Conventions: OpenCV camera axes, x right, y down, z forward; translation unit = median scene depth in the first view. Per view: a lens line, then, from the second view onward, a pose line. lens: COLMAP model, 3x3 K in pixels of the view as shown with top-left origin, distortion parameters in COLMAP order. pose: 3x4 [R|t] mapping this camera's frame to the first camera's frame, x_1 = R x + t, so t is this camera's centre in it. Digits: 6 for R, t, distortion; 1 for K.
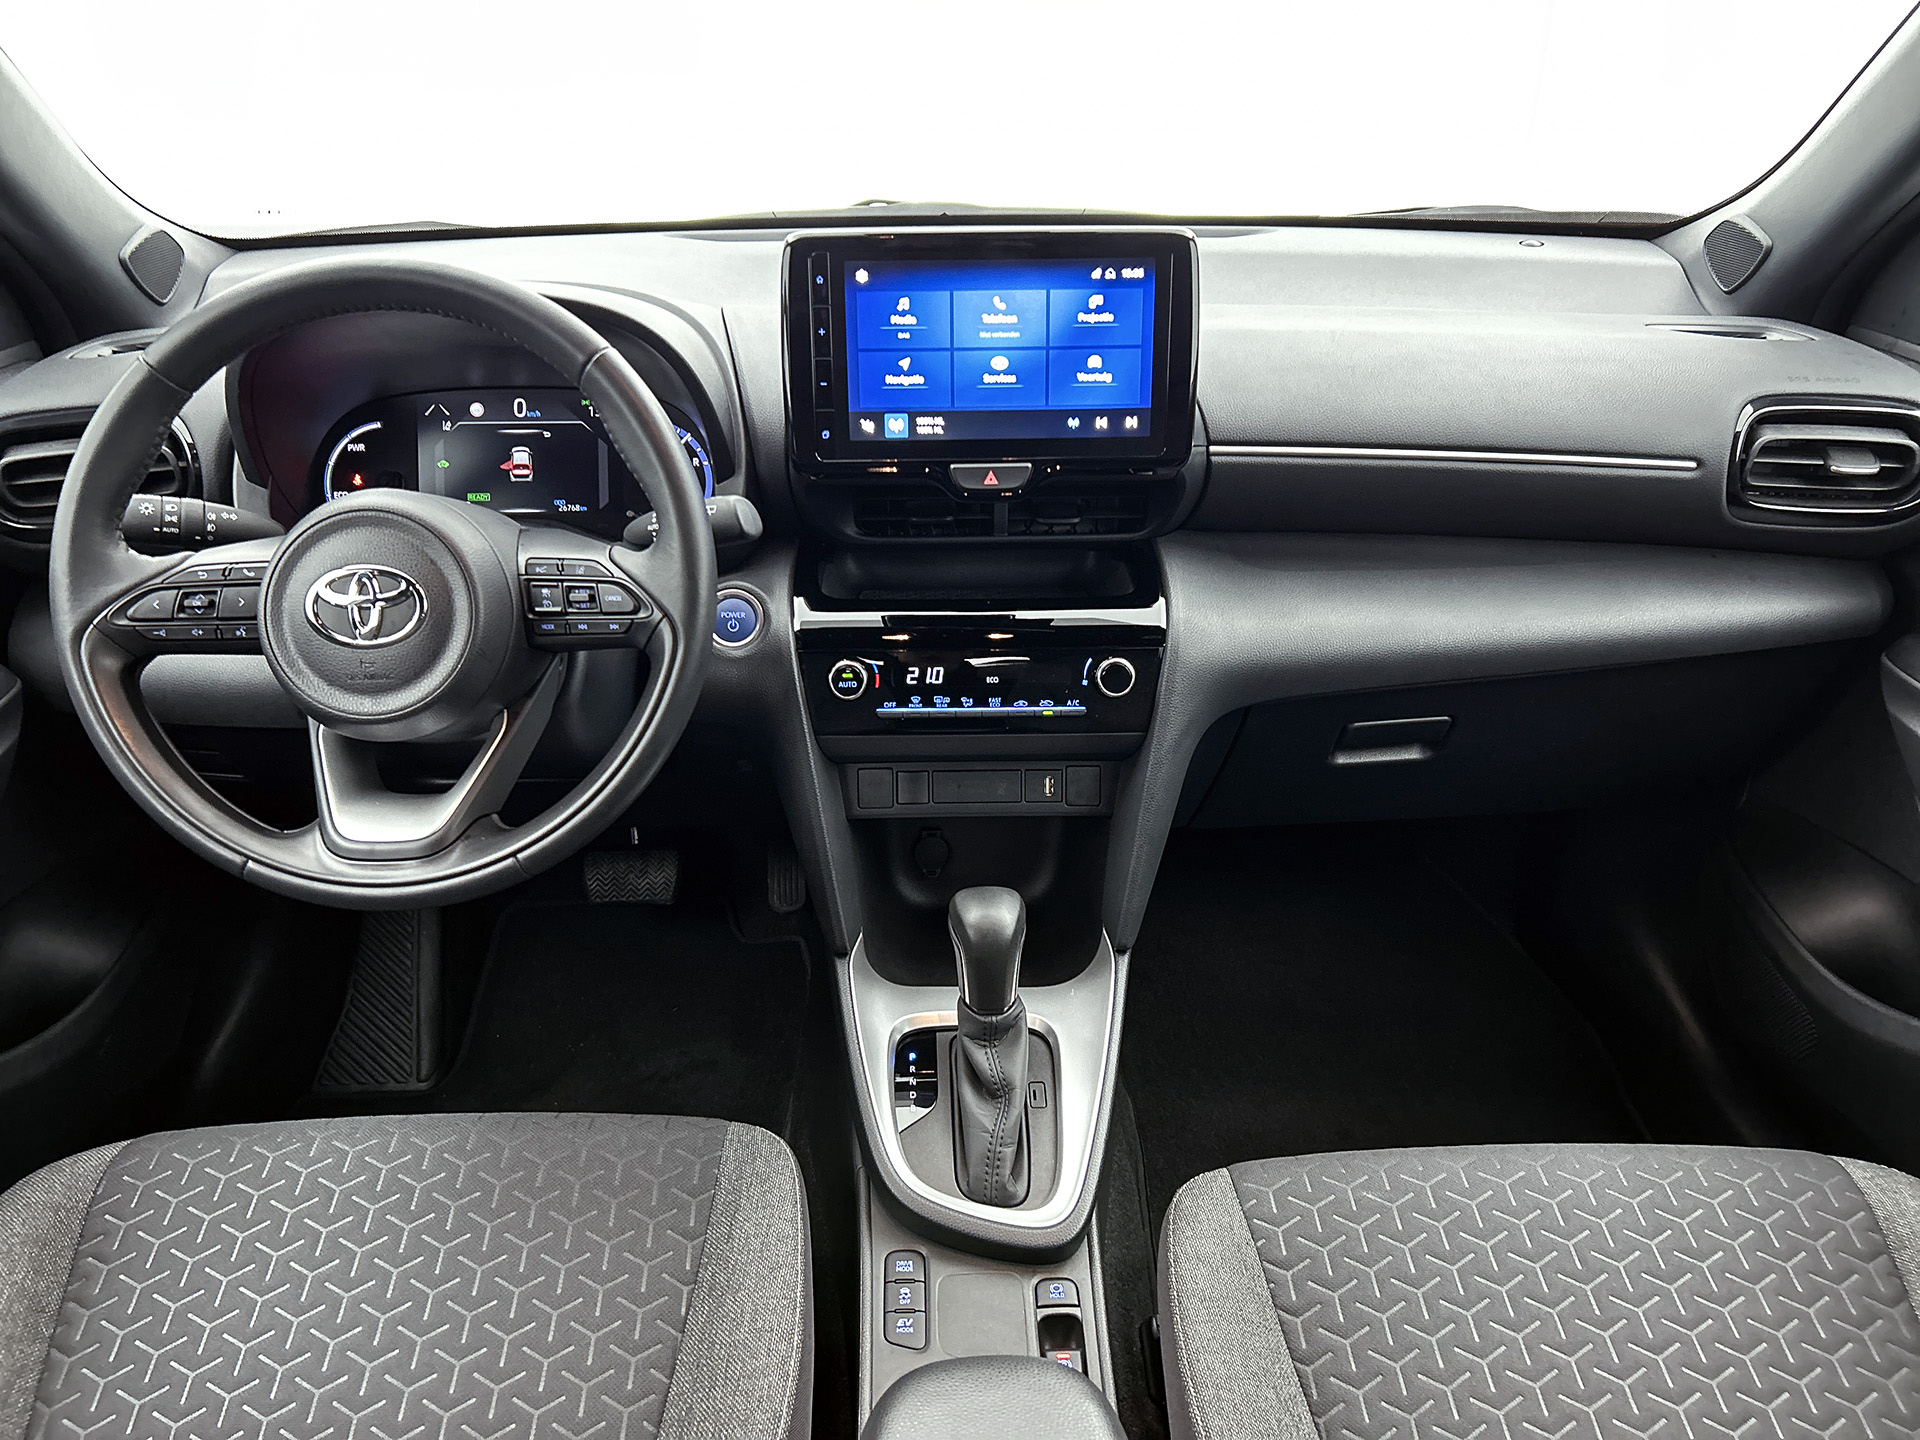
lens RADIAL K [[1470.3, 0, 962.4], [0, 1470.3, 706.3], [0, 0, 1]] dist [0.048381, -0.068638]
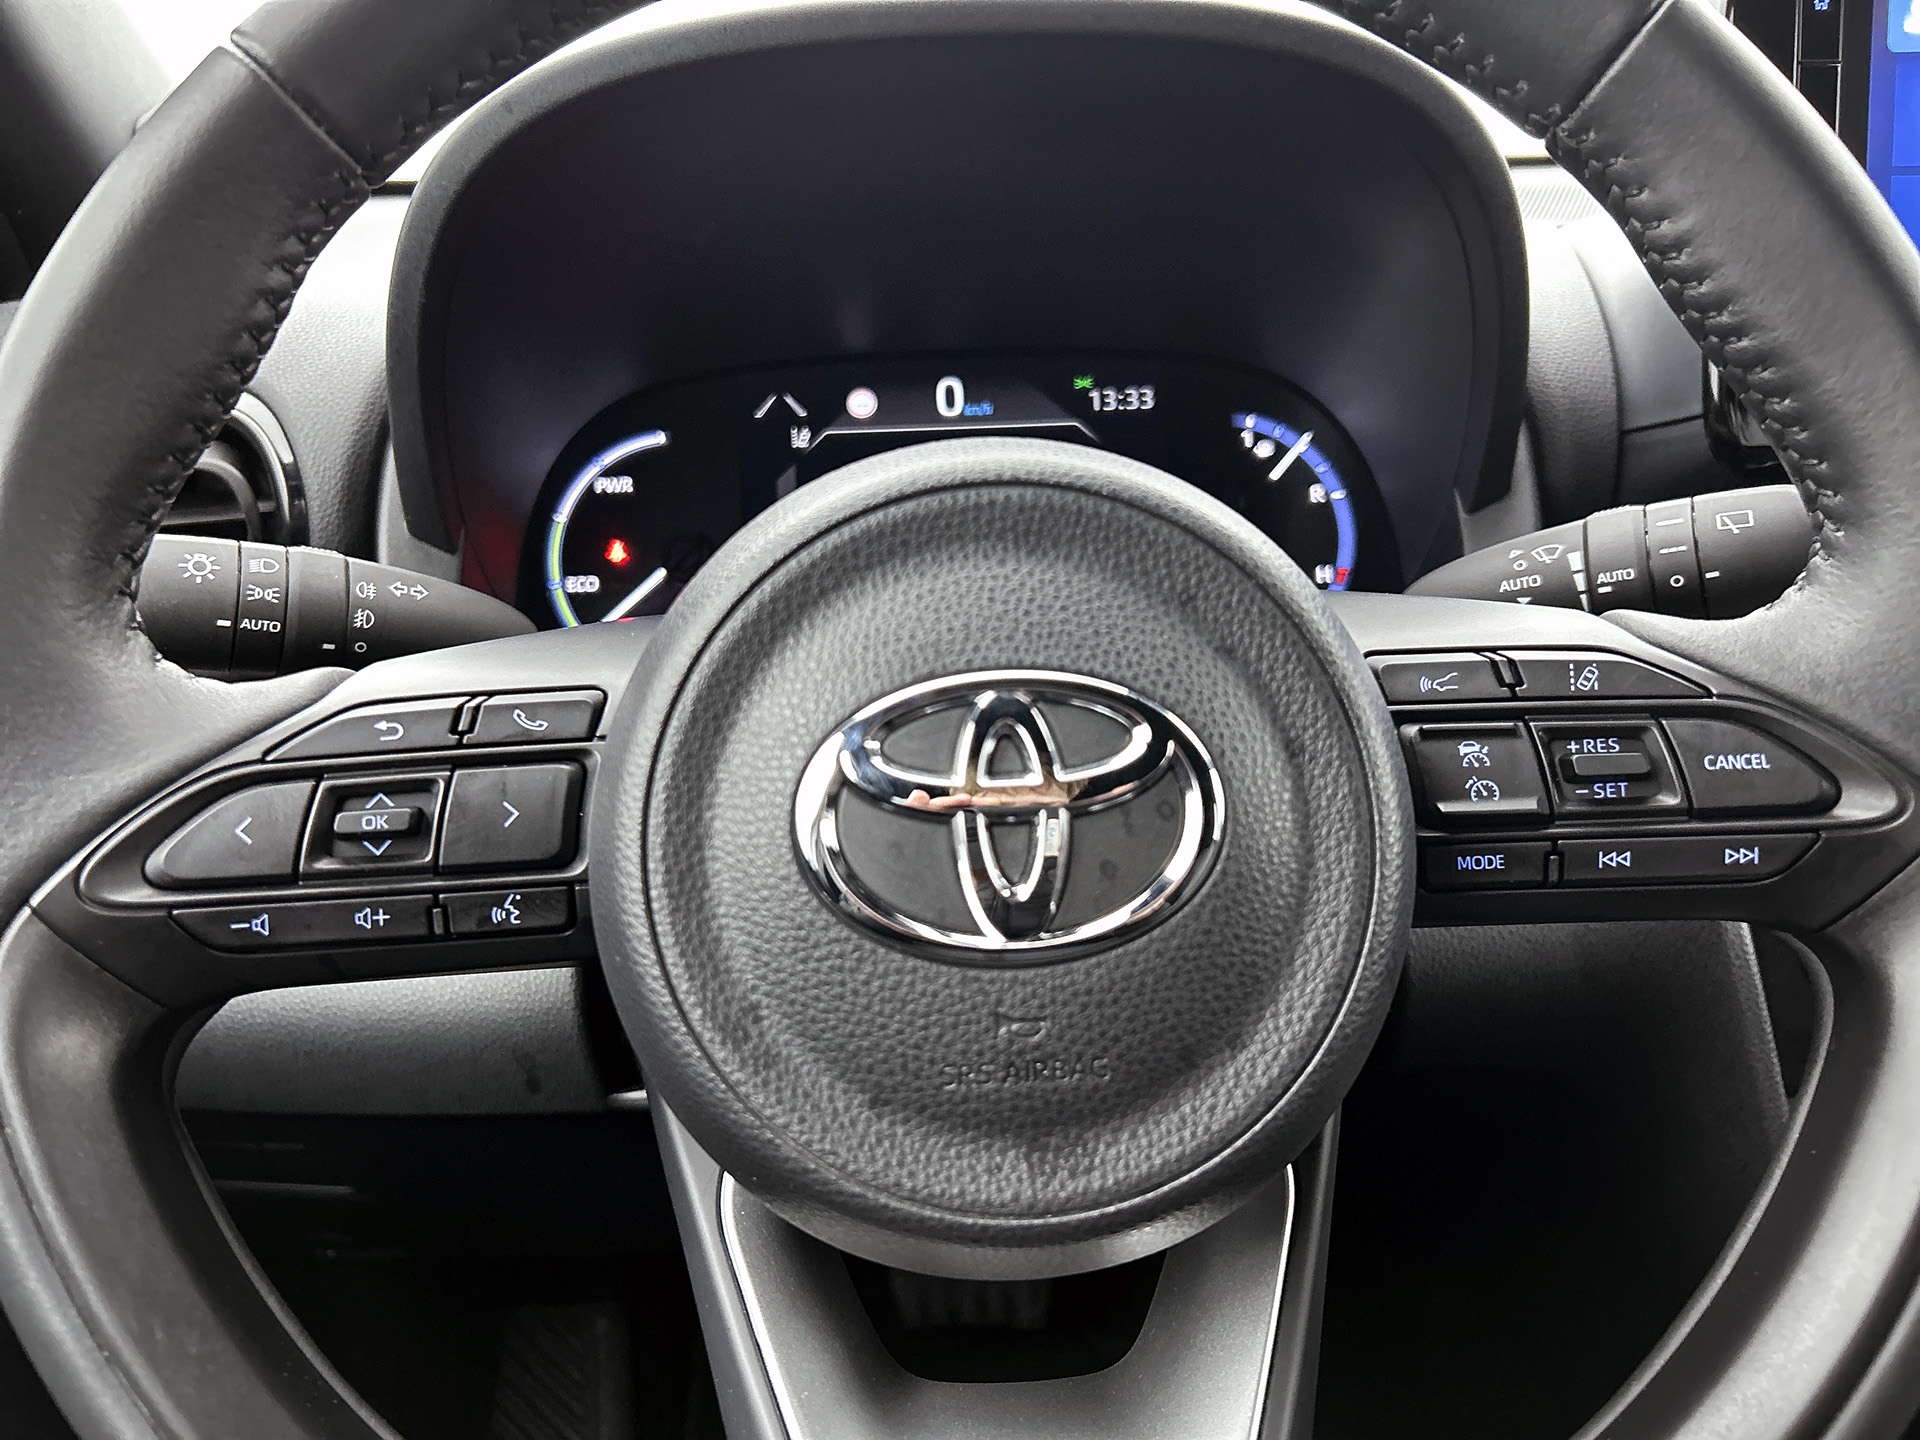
lens RADIAL K [[1470.3, 0, 949.4], [0, 1470.3, 700.8], [0, 0, 1]] dist [0.048381, -0.068638]
pose [[0.999451, -0.029665, 0.014721, -0.344929], [0.031363, 0.990605, -0.133108, -0.043038], [-0.010634, 0.133496, 0.990992, 0.594382]]
